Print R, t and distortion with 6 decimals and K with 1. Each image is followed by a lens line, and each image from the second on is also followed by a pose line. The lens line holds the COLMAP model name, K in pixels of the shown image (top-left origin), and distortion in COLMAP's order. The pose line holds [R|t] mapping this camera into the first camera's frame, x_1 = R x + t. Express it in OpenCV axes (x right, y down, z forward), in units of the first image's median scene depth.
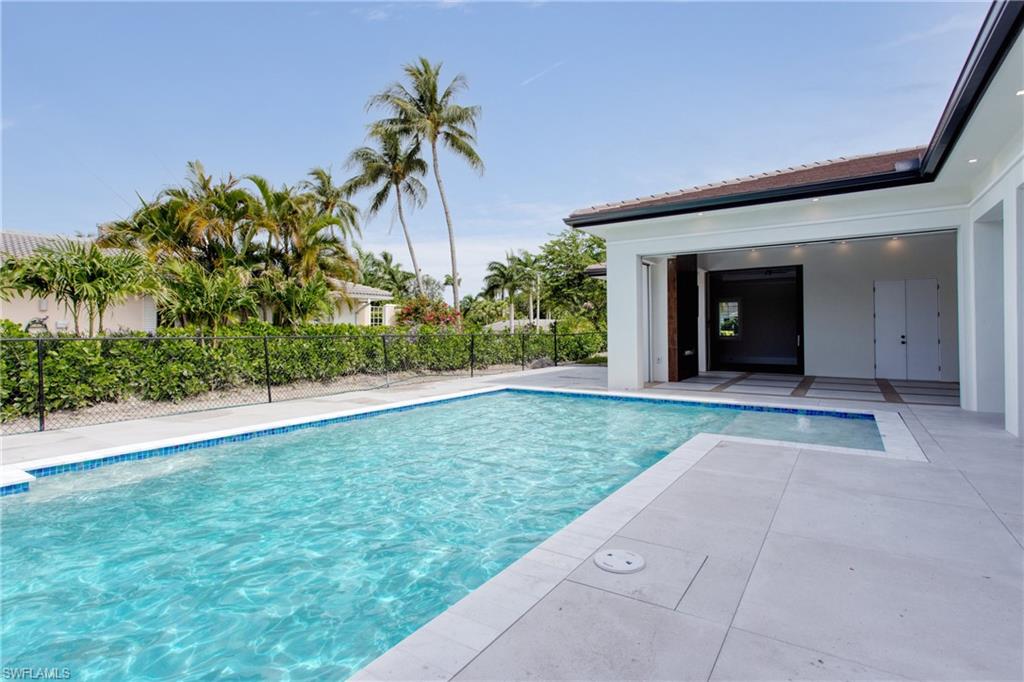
lens RADIAL K [[506.5, 0, 511.1], [0, 506.5, 335.0], [0, 0, 1]] dist [-0.000757, -0.000045]
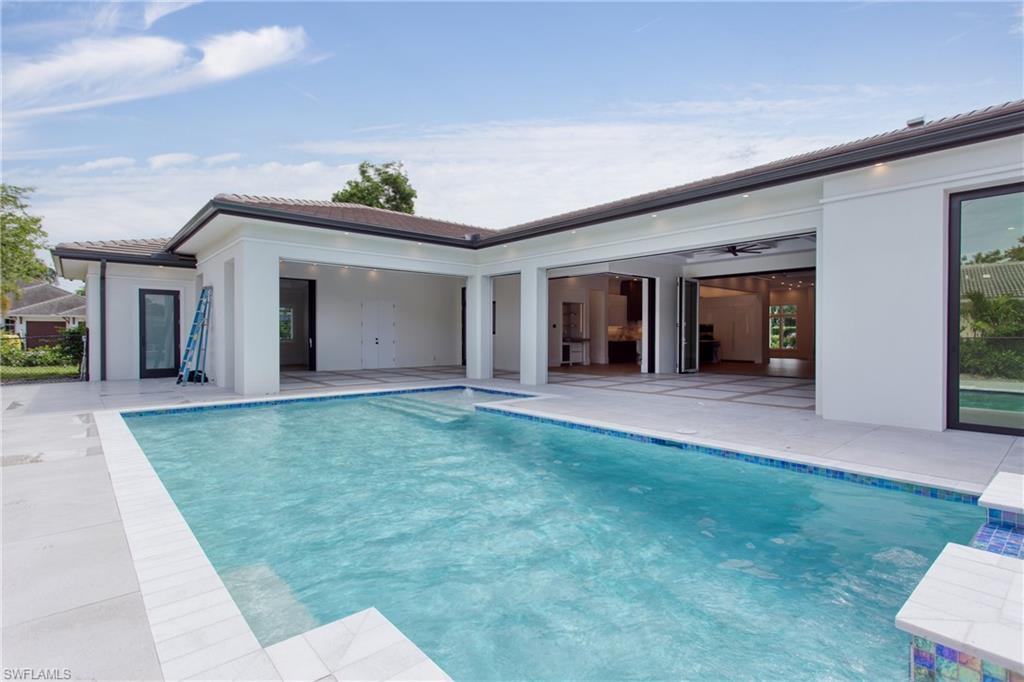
lens RADIAL K [[506.5, 0, 510.1], [0, 506.5, 339.4], [0, 0, 1]] dist [-0.000757, -0.000045]
pose [[0.273871, -0.004306, 0.961757, -0.511924], [0.005830, 0.999979, 0.002817, 0.002243], [-0.961749, 0.004835, 0.273891, 0.248420]]
